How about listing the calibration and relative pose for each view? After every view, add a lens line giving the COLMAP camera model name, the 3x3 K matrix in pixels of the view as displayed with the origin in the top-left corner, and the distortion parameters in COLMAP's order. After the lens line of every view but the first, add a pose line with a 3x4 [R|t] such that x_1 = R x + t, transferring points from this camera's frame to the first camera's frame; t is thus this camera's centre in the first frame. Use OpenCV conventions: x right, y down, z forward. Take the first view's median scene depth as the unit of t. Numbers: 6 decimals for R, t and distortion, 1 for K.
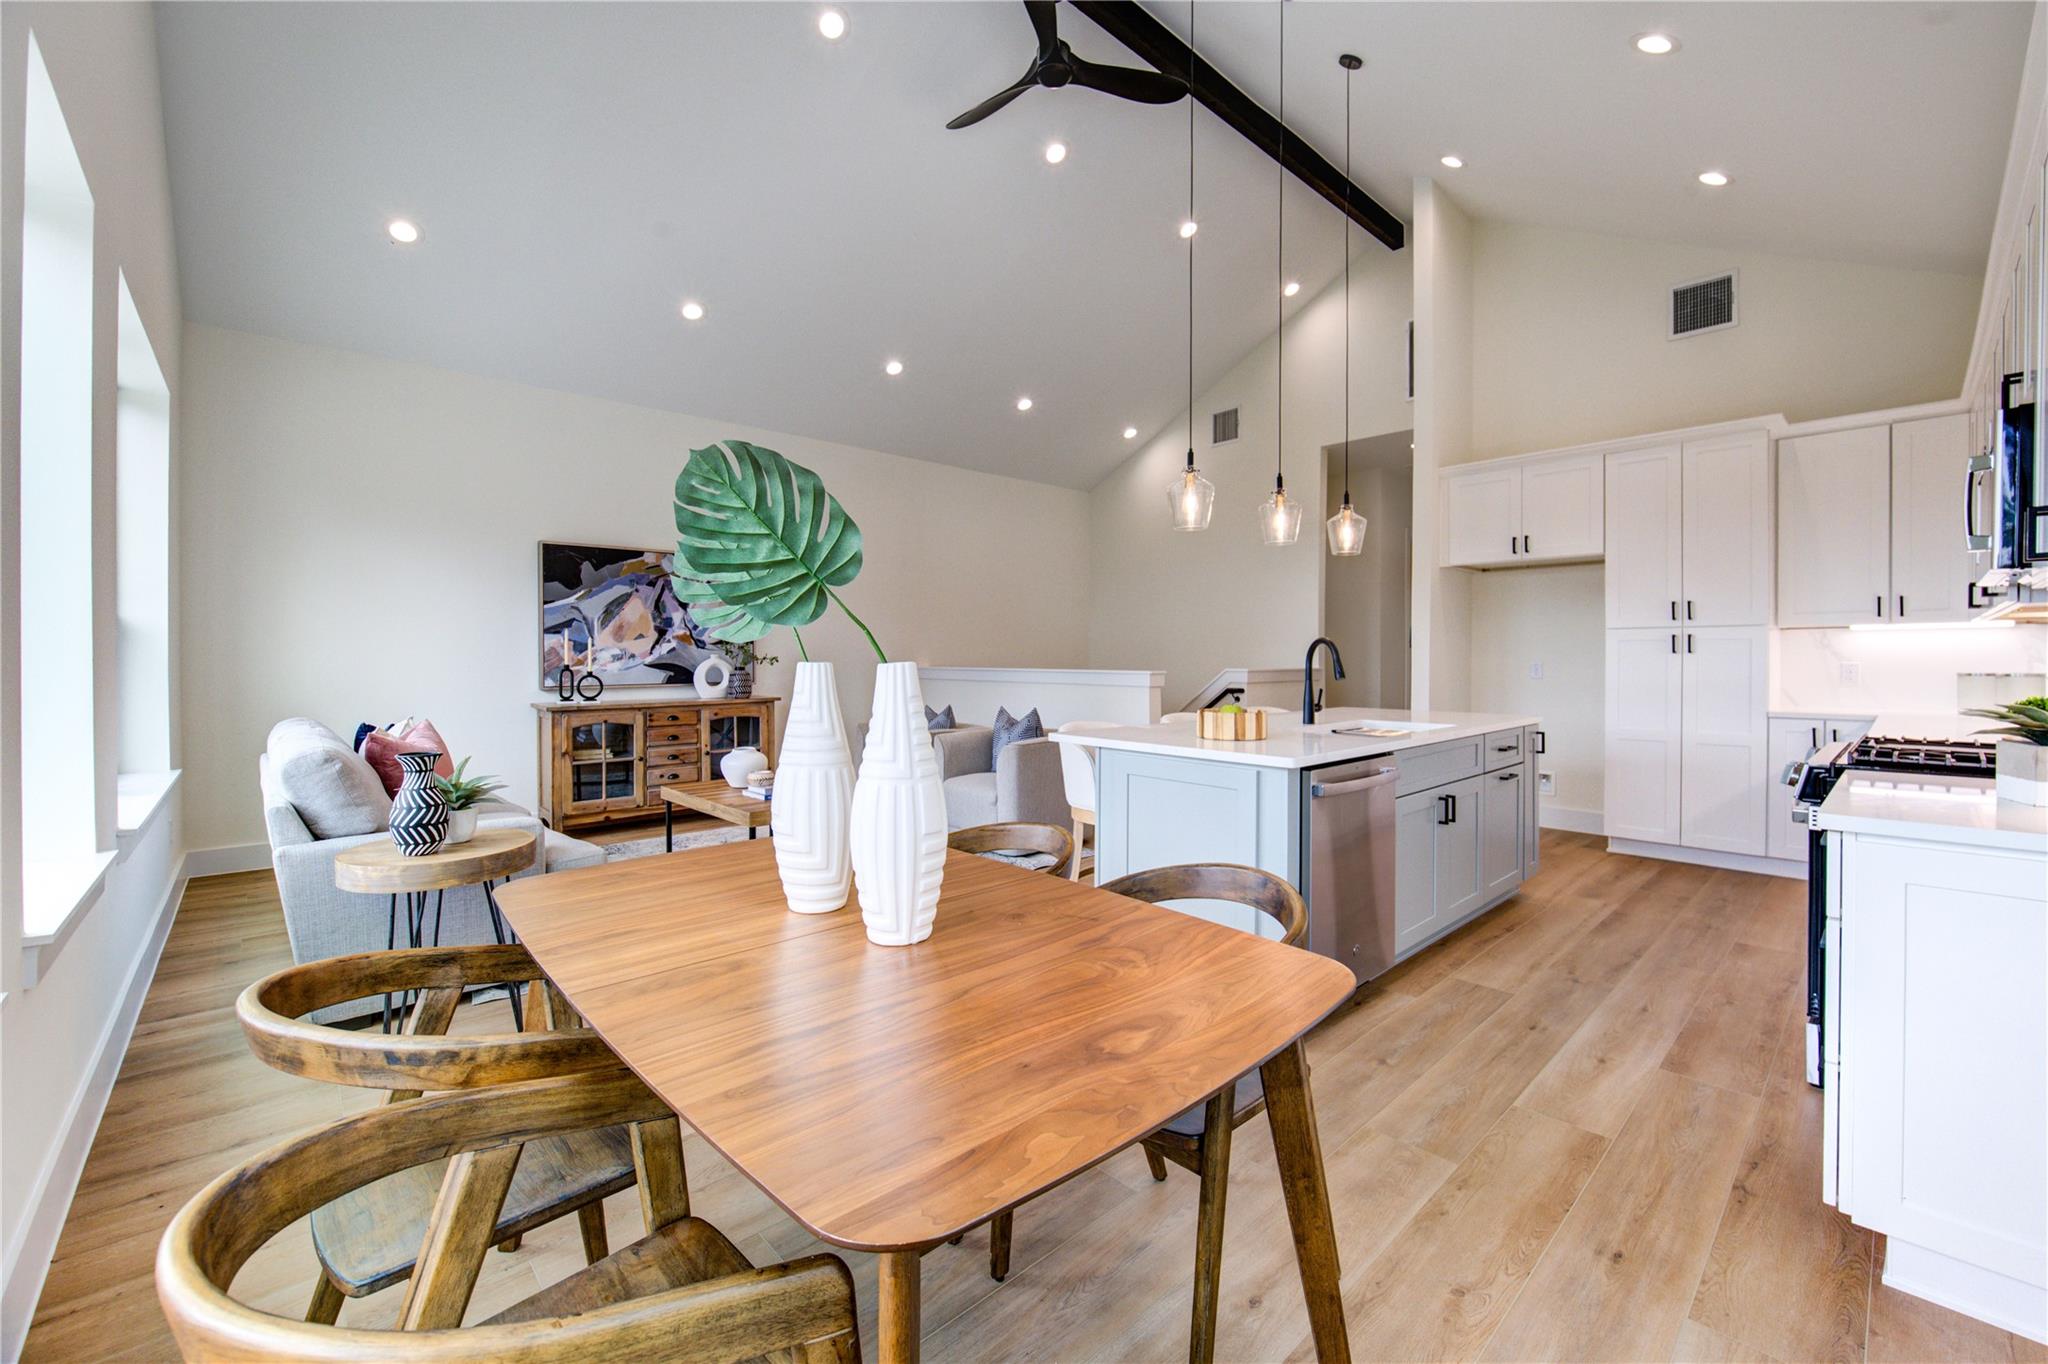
lens RADIAL K [[819.6, 0, 1040.2], [0, 819.6, 668.8], [0, 0, 1]] dist [-0.011097, -0.000189]
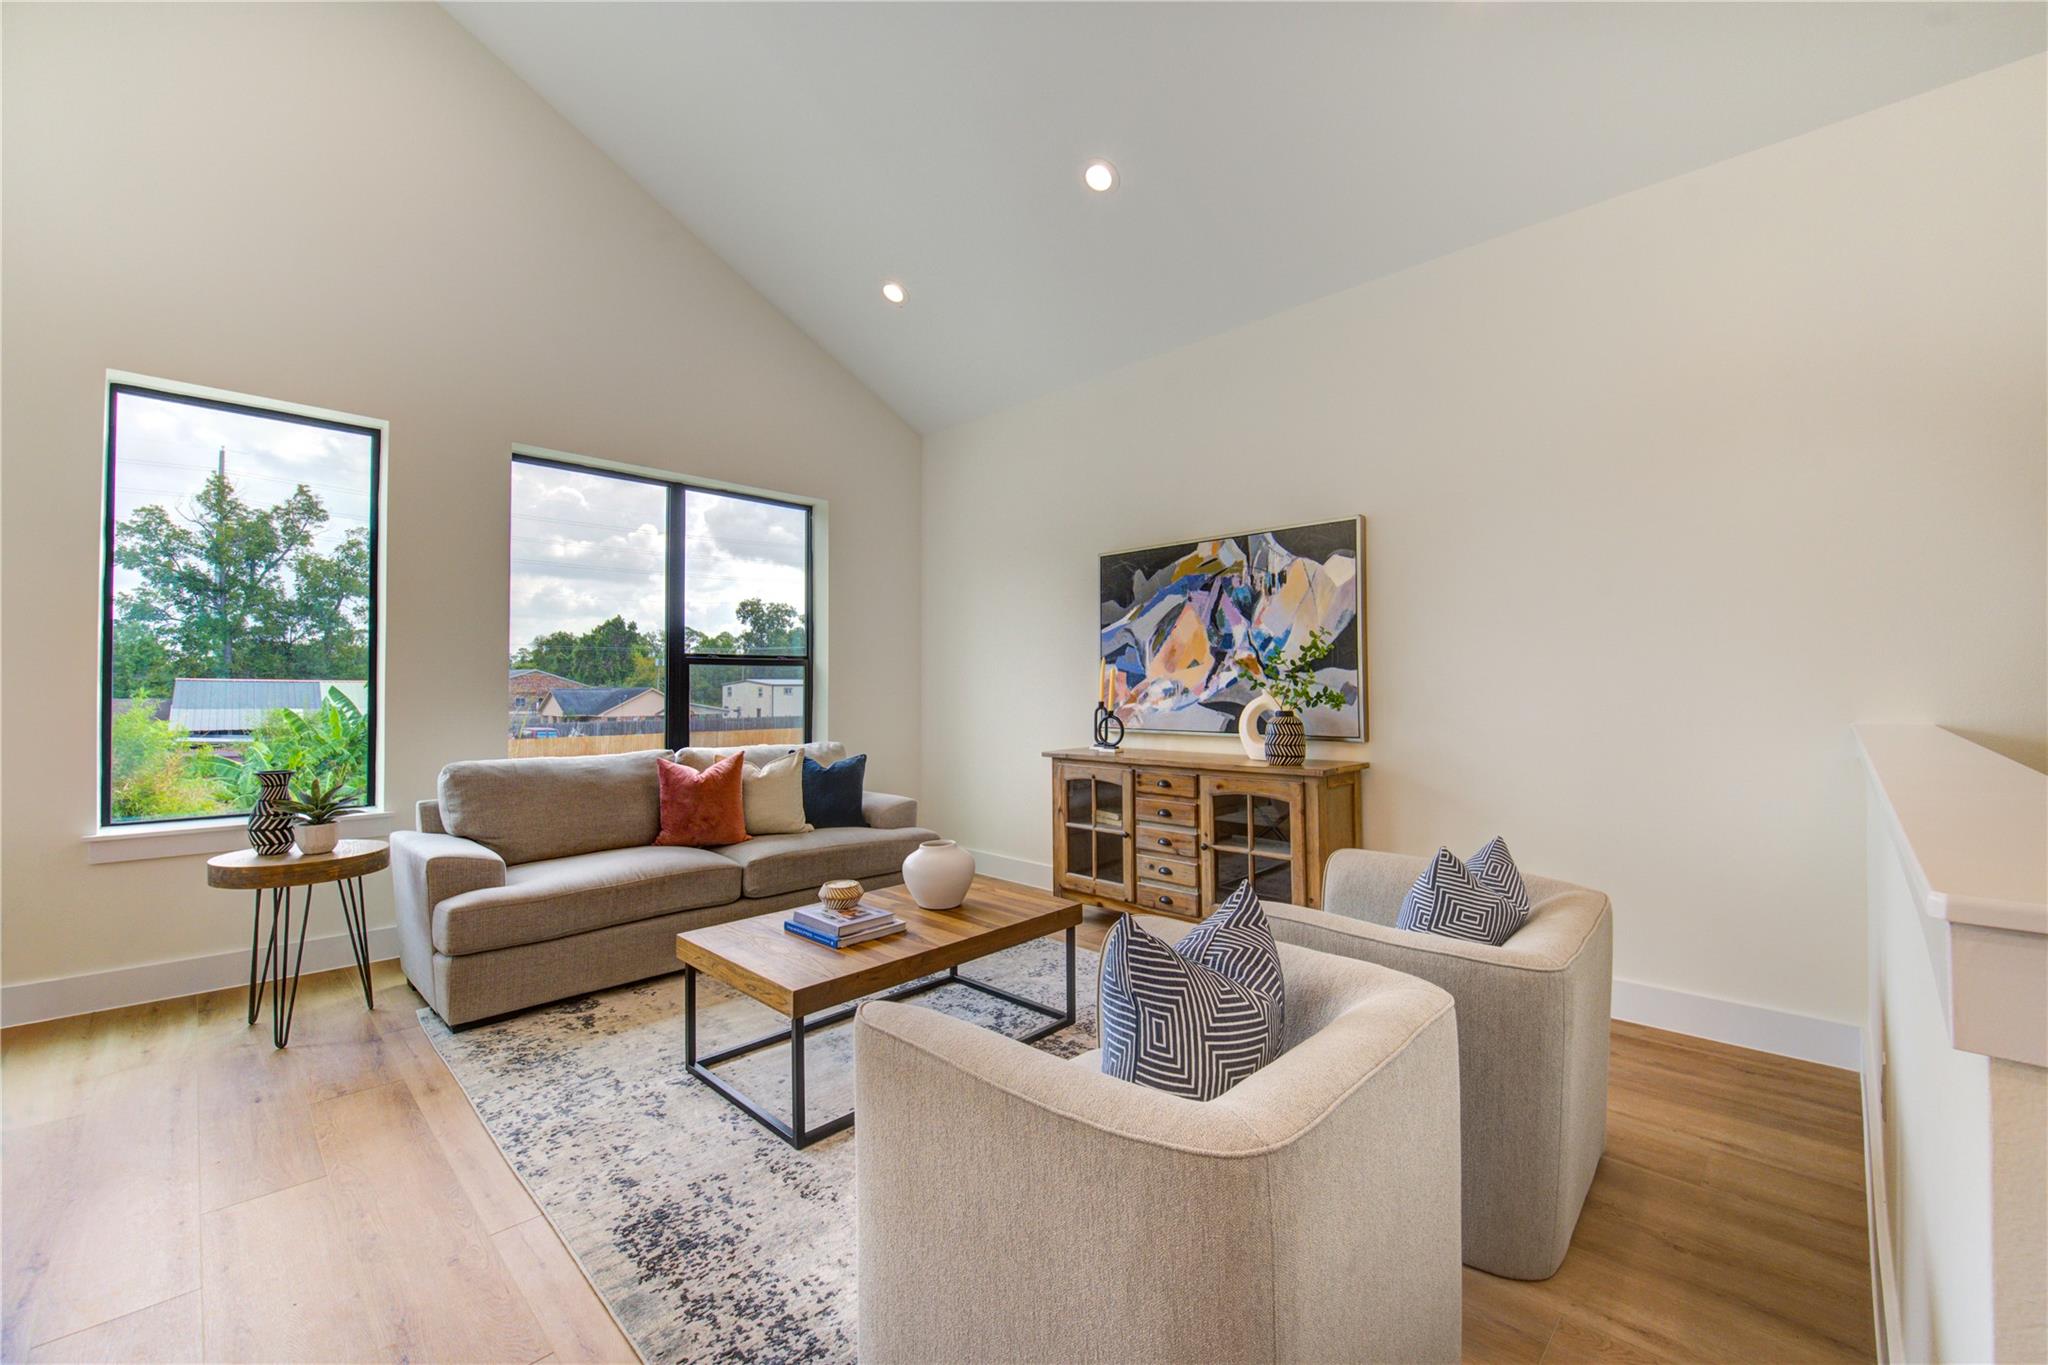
lens RADIAL K [[819.6, 0, 1040.2], [0, 819.6, 669.3], [0, 0, 1]] dist [-0.011097, -0.000189]
pose [[0.048620, -0.017905, -0.998657, 0.240805], [-0.008382, 0.999797, -0.018333, -0.022797], [0.998782, 0.009262, 0.048460, 0.940413]]
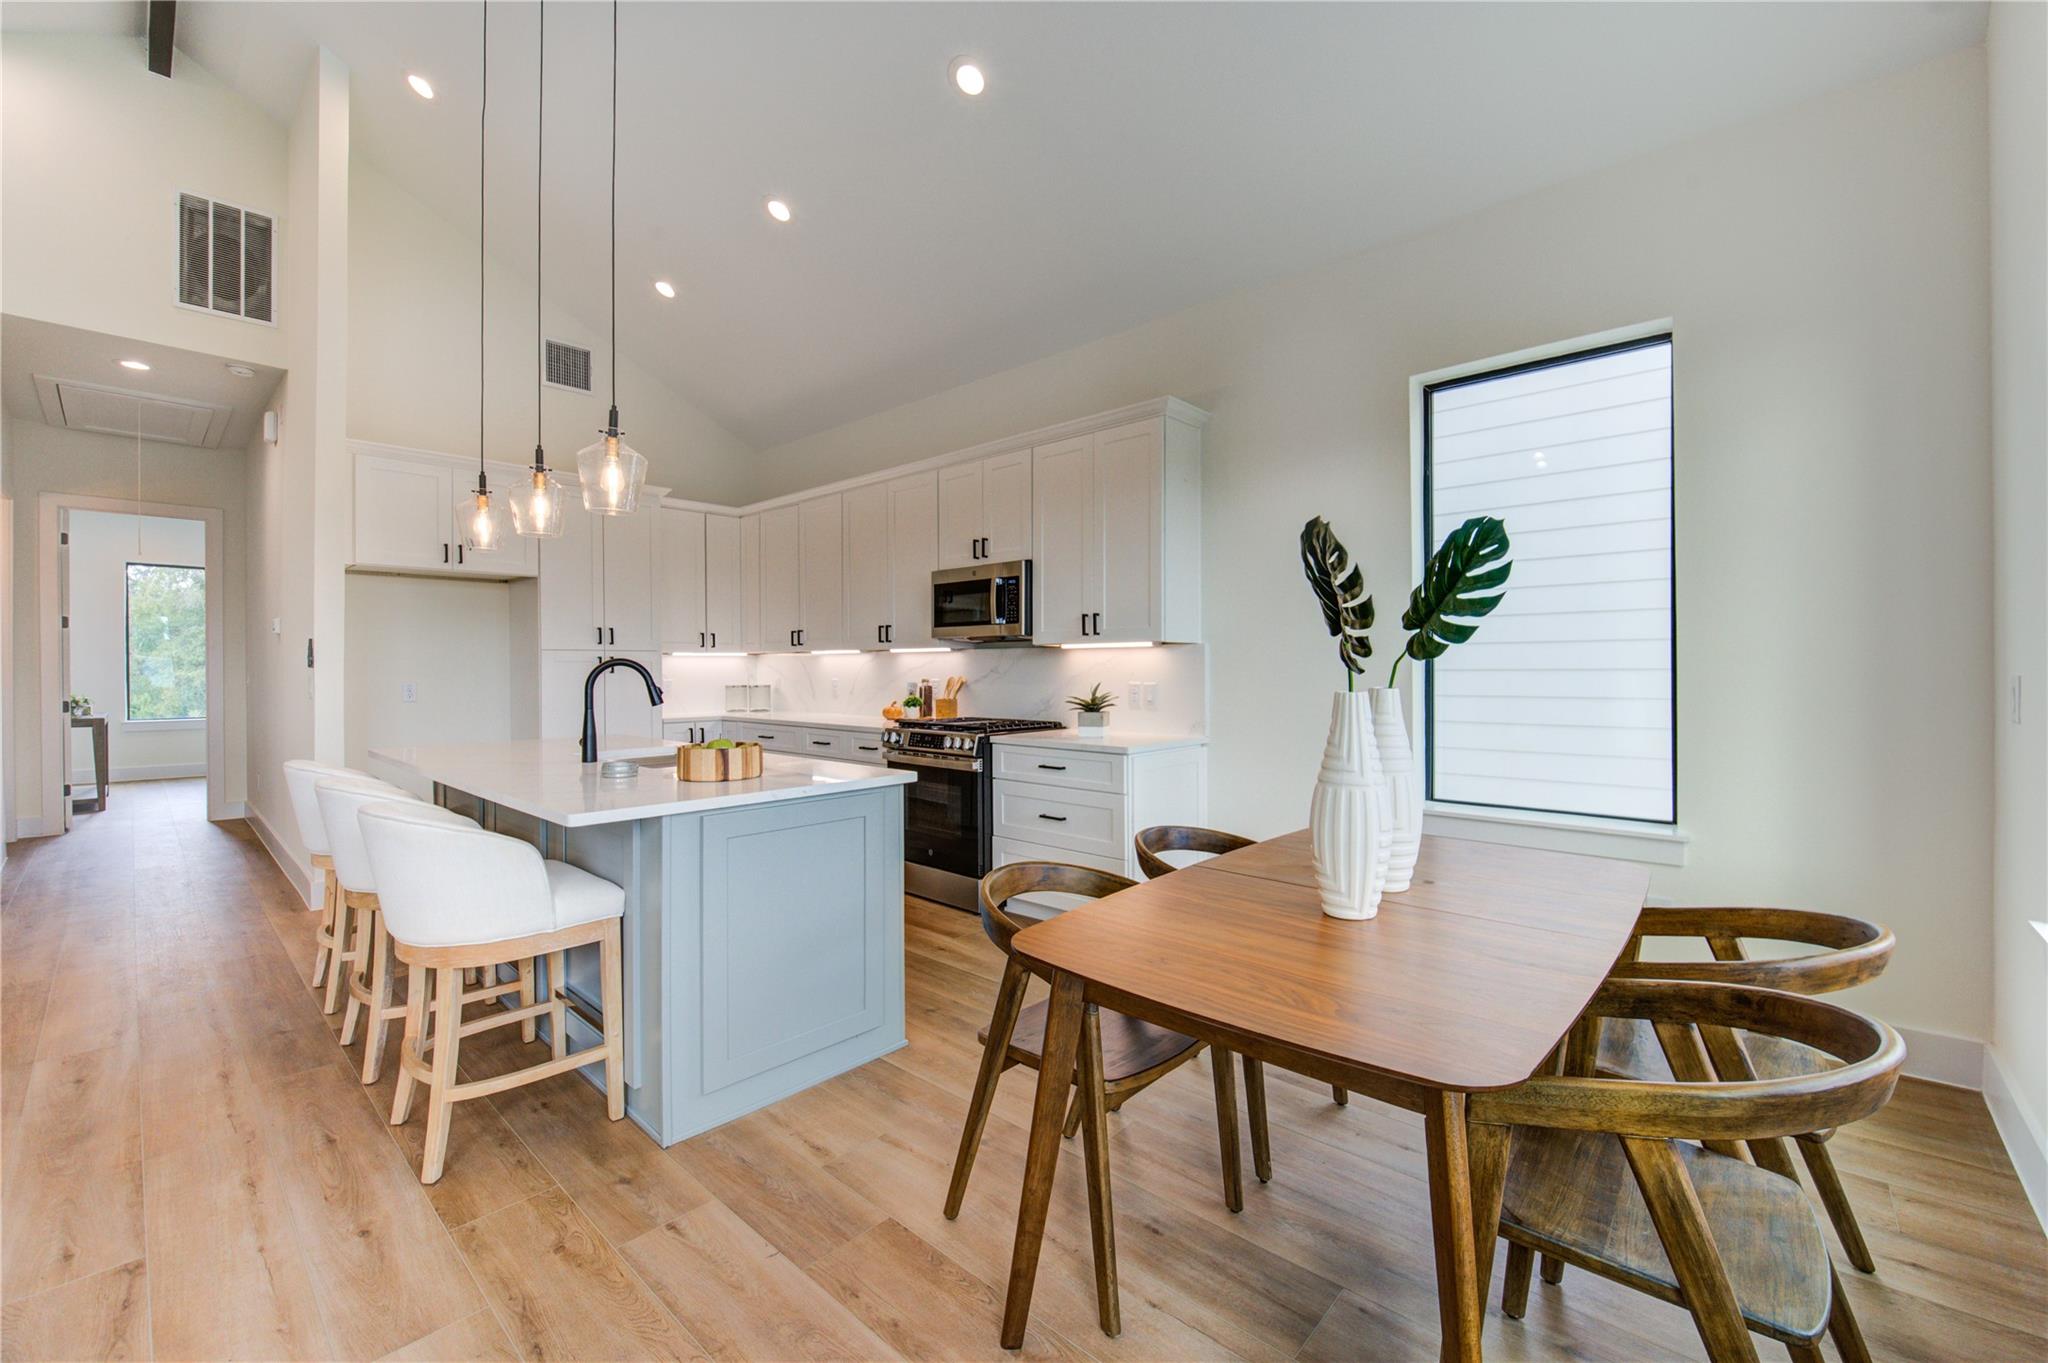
lens RADIAL K [[833.6, 0, 1047.5], [0, 833.6, 676.4], [0, 0, 1]] dist [-0.009333, -0.006564]
pose [[-0.097452, -0.010200, 0.995188, -0.377982], [0.015460, 0.999811, 0.011761, -0.015898], [-0.995120, 0.016531, -0.097276, 0.421899]]
